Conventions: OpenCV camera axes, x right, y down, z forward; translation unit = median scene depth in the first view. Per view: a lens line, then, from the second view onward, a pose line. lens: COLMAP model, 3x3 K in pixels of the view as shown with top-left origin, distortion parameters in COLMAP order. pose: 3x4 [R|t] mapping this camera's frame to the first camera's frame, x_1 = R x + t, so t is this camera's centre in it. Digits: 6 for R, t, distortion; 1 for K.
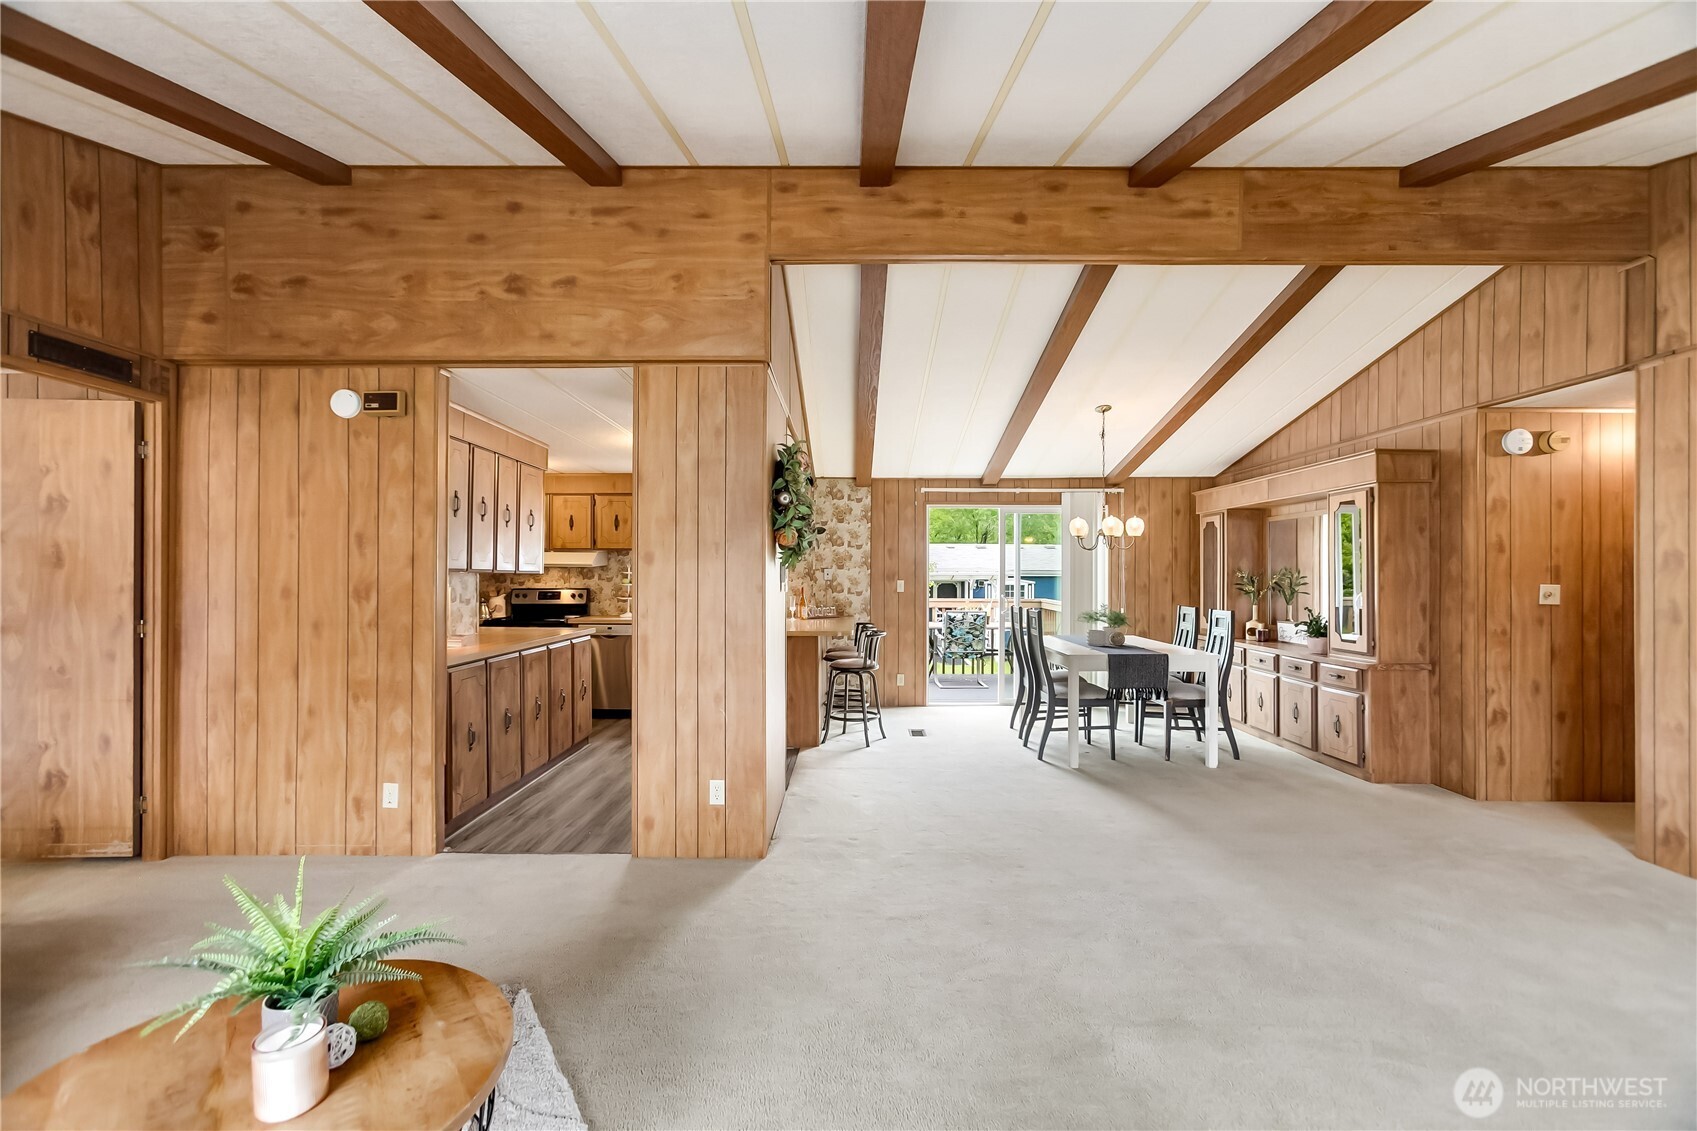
lens RADIAL K [[743.8, 0, 847.0], [0, 743.8, 569.8], [0, 0, 1]] dist [-0.009107, 0.005027]
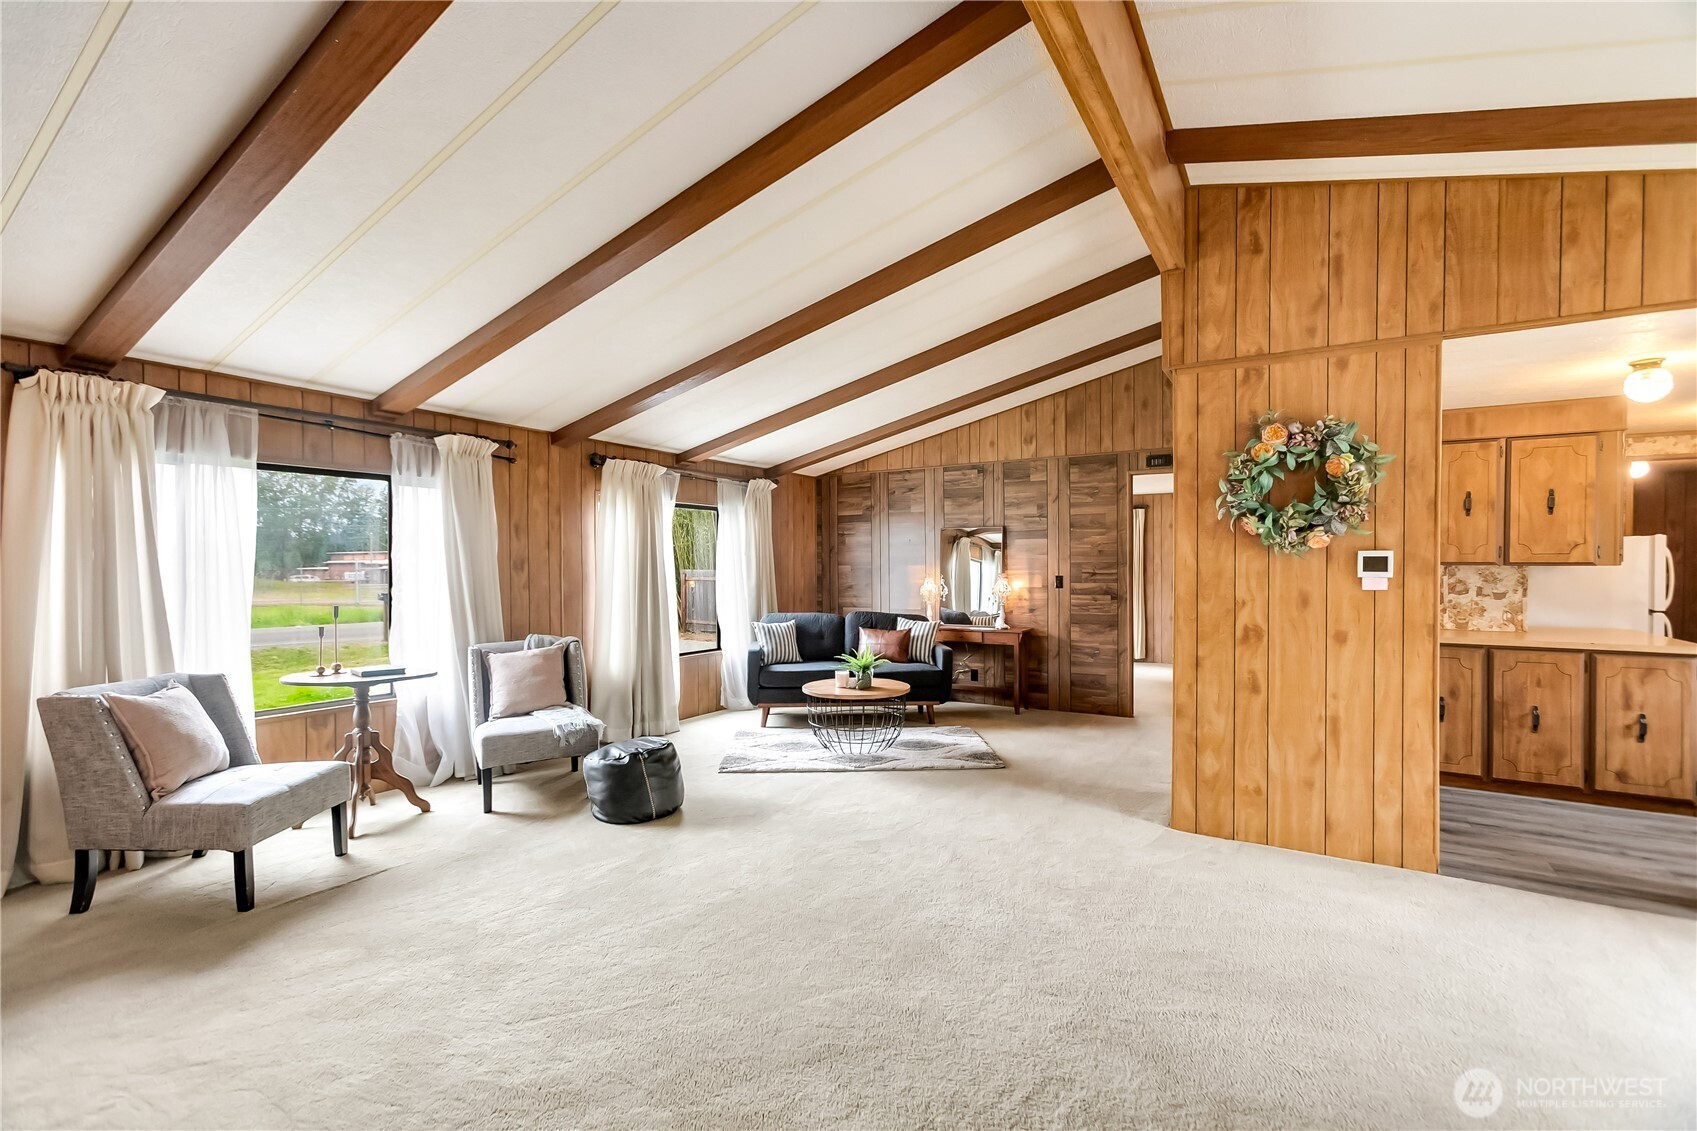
lens RADIAL K [[768.8, 0, 867.6], [0, 768.8, 575.9], [0, 0, 1]] dist [-0.000378, 0.015654]
pose [[-0.500855, 0.010642, -0.865466, 1.071572], [0.003342, 0.999941, 0.010361, 0.007483], [0.865525, 0.002297, -0.500861, 1.173323]]
